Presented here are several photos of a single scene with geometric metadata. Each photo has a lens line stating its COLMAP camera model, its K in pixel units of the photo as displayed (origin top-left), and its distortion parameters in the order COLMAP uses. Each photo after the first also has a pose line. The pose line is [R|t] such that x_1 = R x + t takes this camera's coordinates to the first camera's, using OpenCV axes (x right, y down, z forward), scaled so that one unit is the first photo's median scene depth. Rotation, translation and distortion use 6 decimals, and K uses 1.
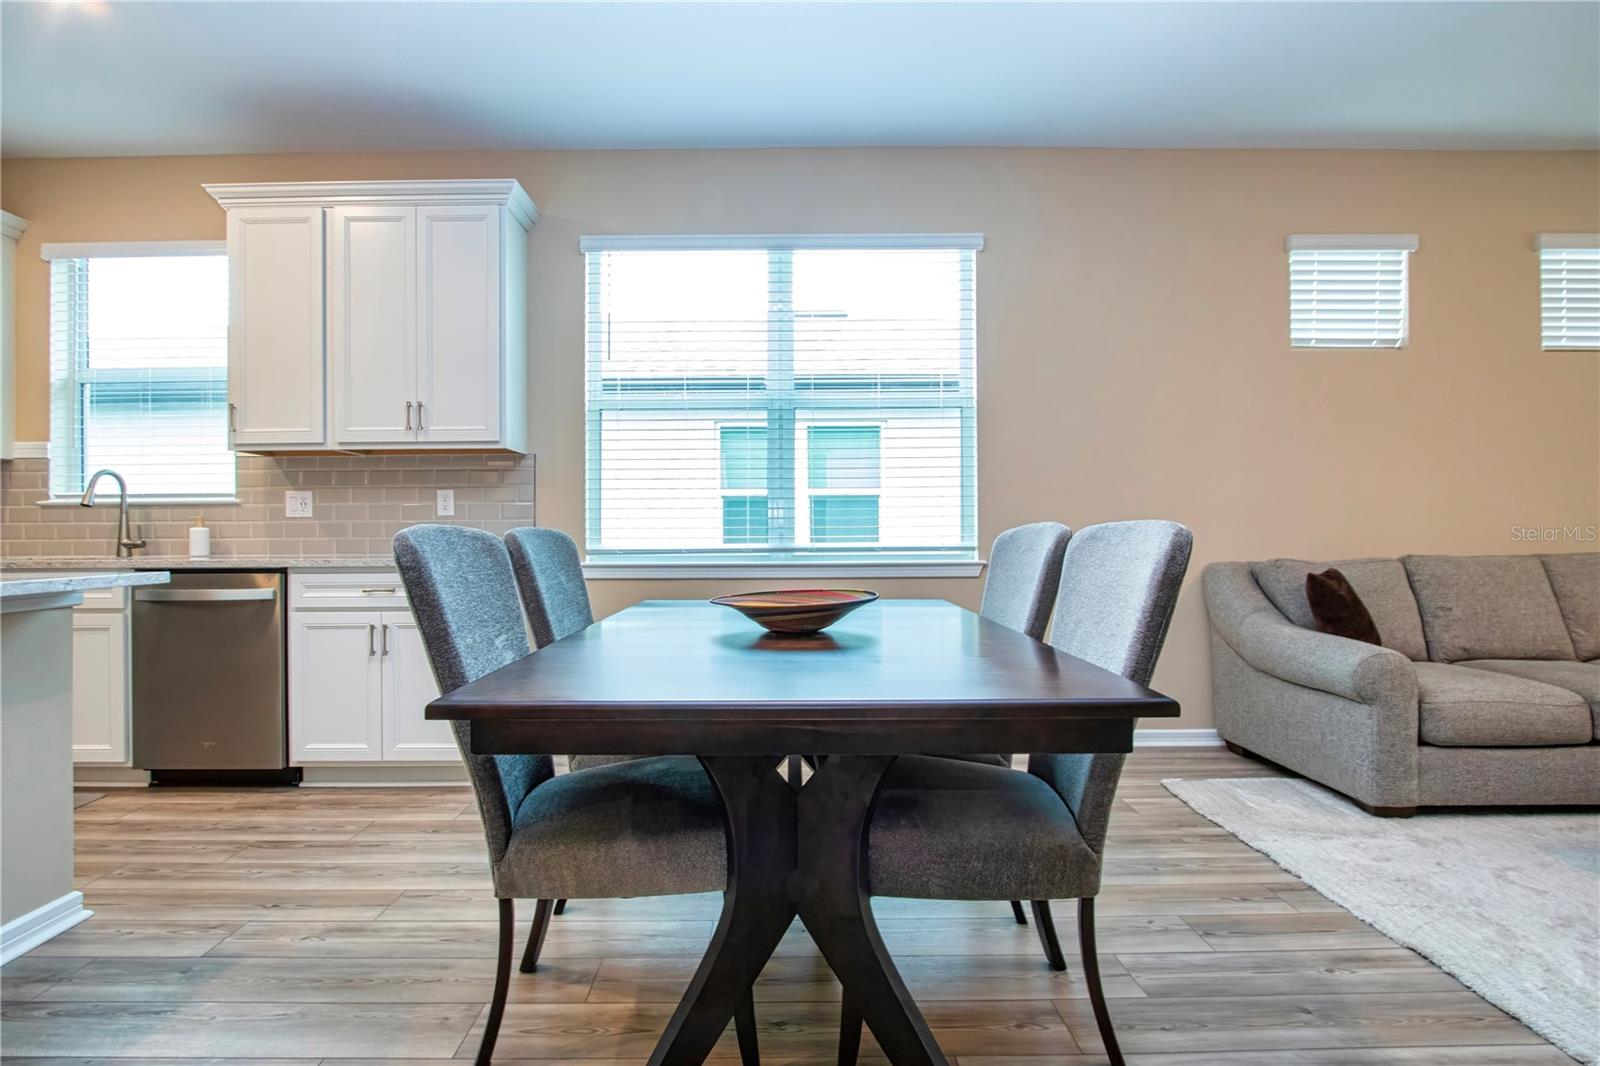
lens RADIAL K [[784.1, 0, 800.0], [0, 784.1, 533.0], [0, 0, 1]] dist [-0.018608, 0.000553]
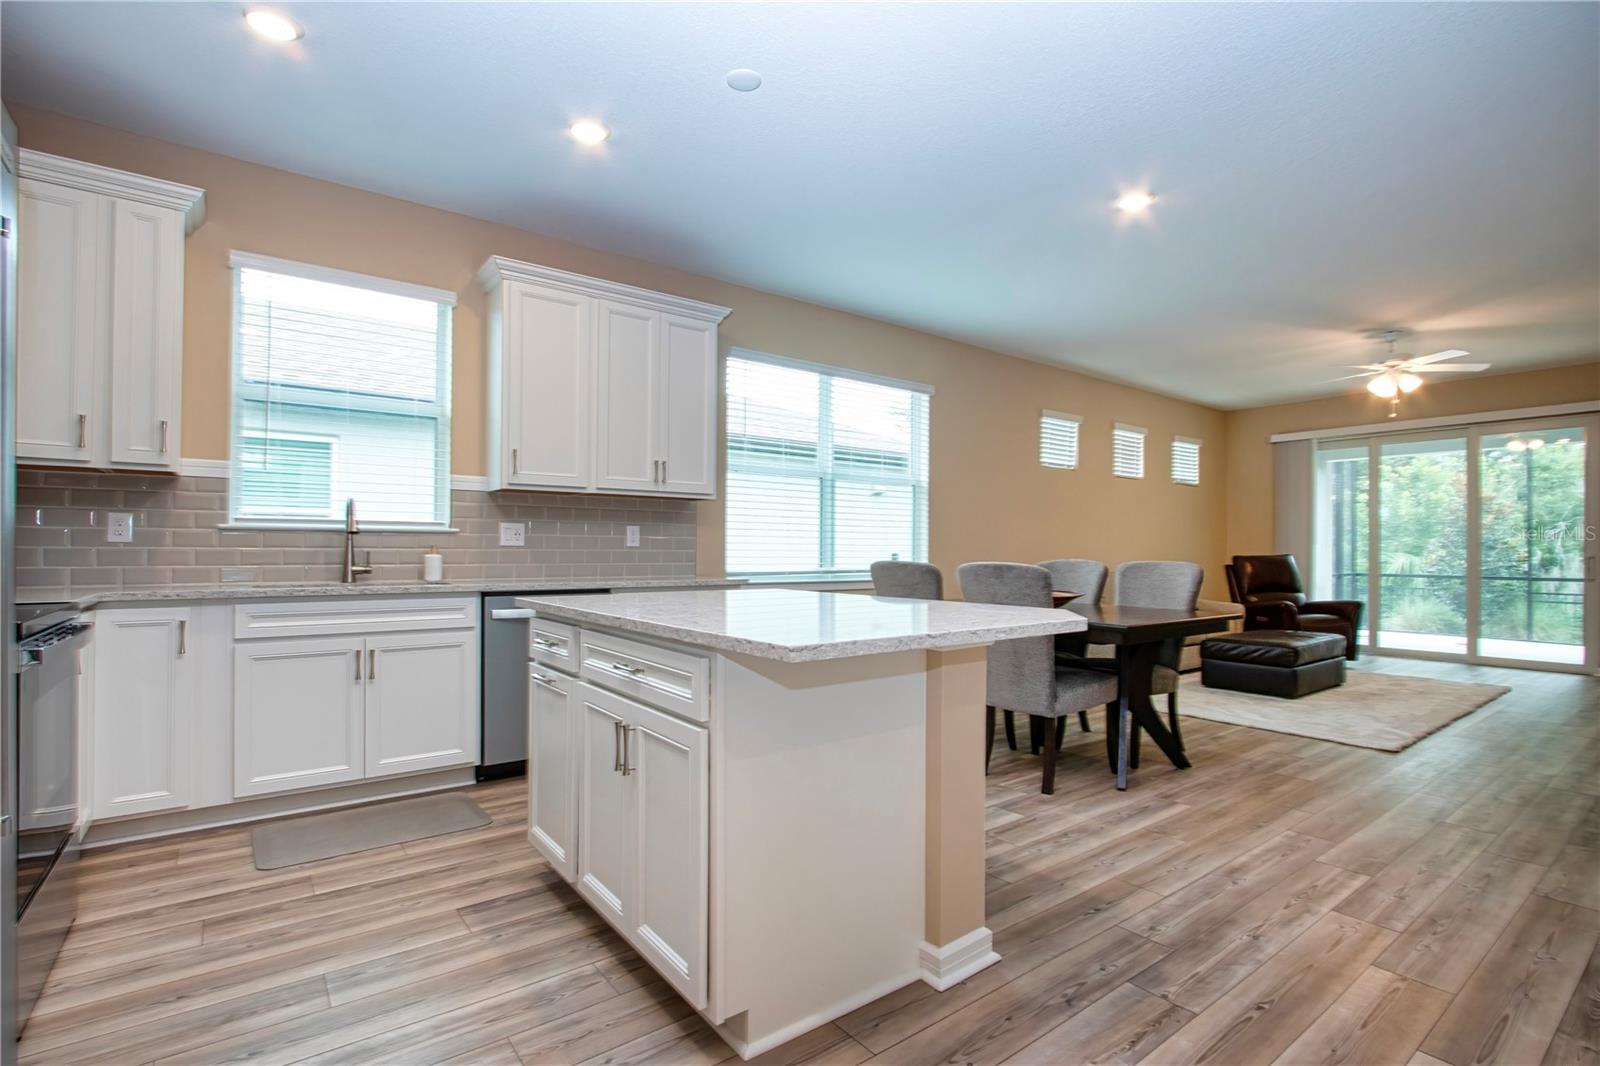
lens RADIAL K [[779.8, 0, 833.2], [0, 779.8, 541.5], [0, 0, 1]] dist [-0.005600, 0.000409]
pose [[0.779367, 0.018282, 0.626301, -1.019523], [-0.004724, 0.999717, -0.023303, -0.002170], [-0.626550, 0.015203, 0.779233, -0.195731]]
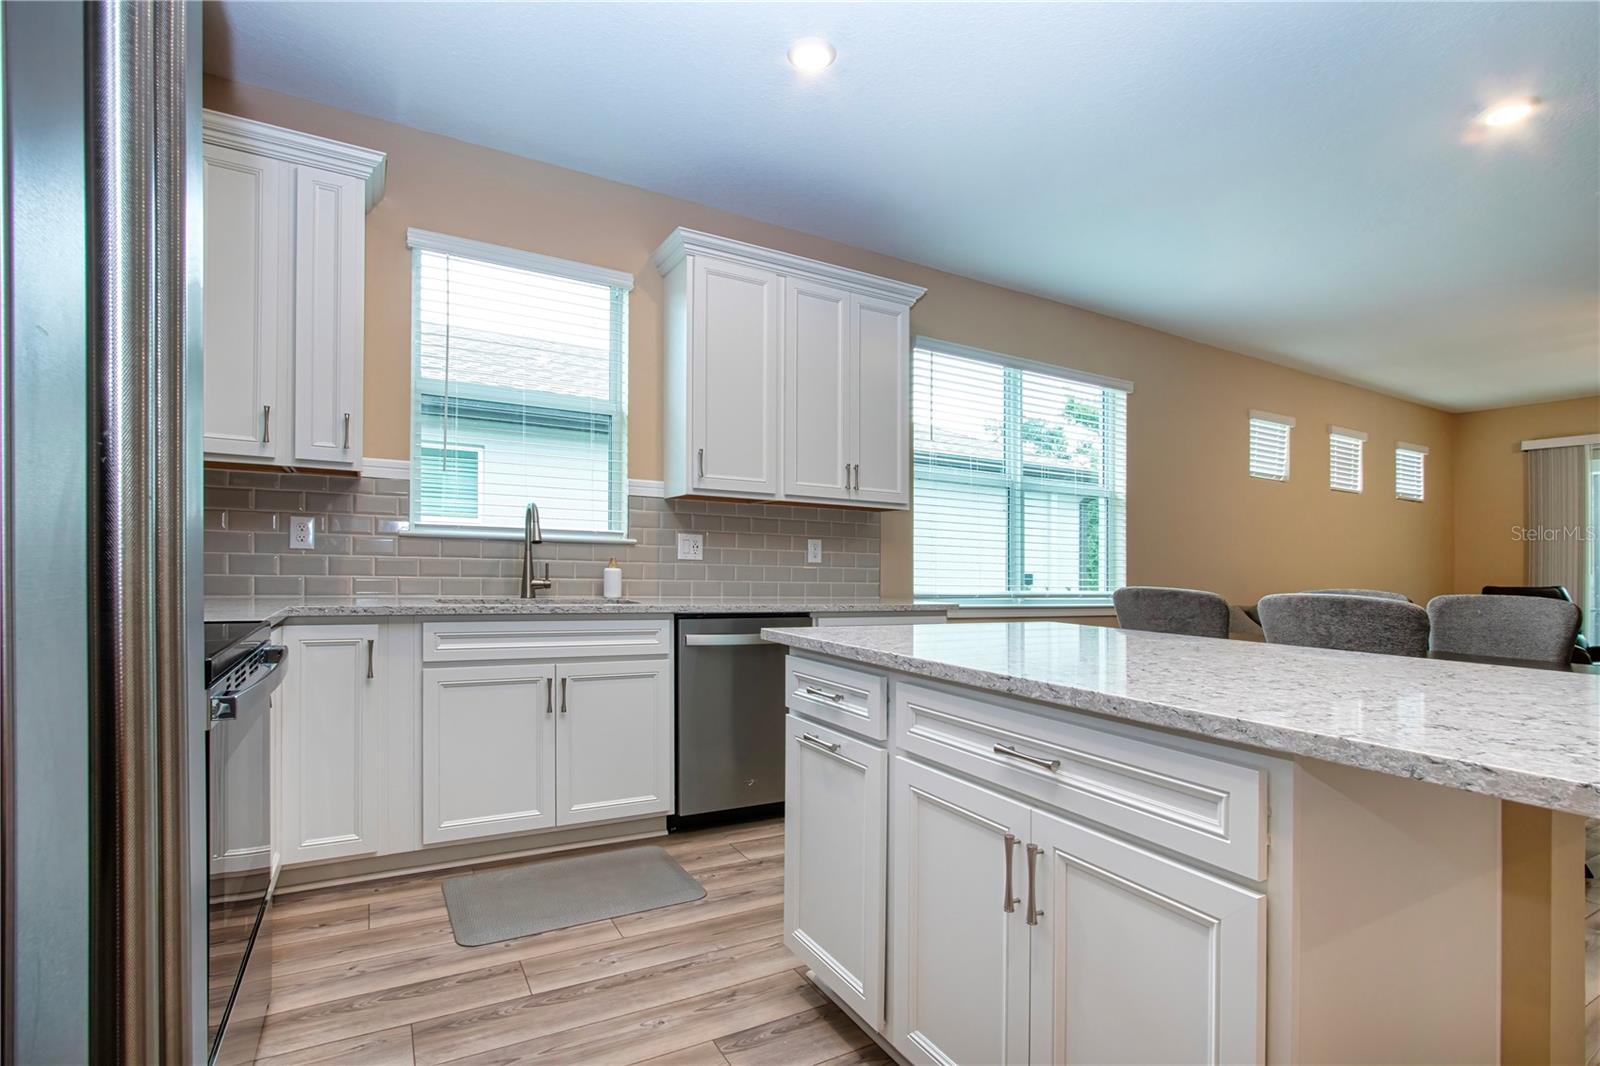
lens RADIAL K [[769.6, 0, 790.8], [0, 769.6, 577.9], [0, 0, 1]] dist [-0.004648, -0.000194]
pose [[0.867098, 0.020114, 0.497732, -1.057170], [-0.026459, 0.999634, 0.005697, -0.005922], [-0.497435, -0.018110, 0.867312, 0.061617]]
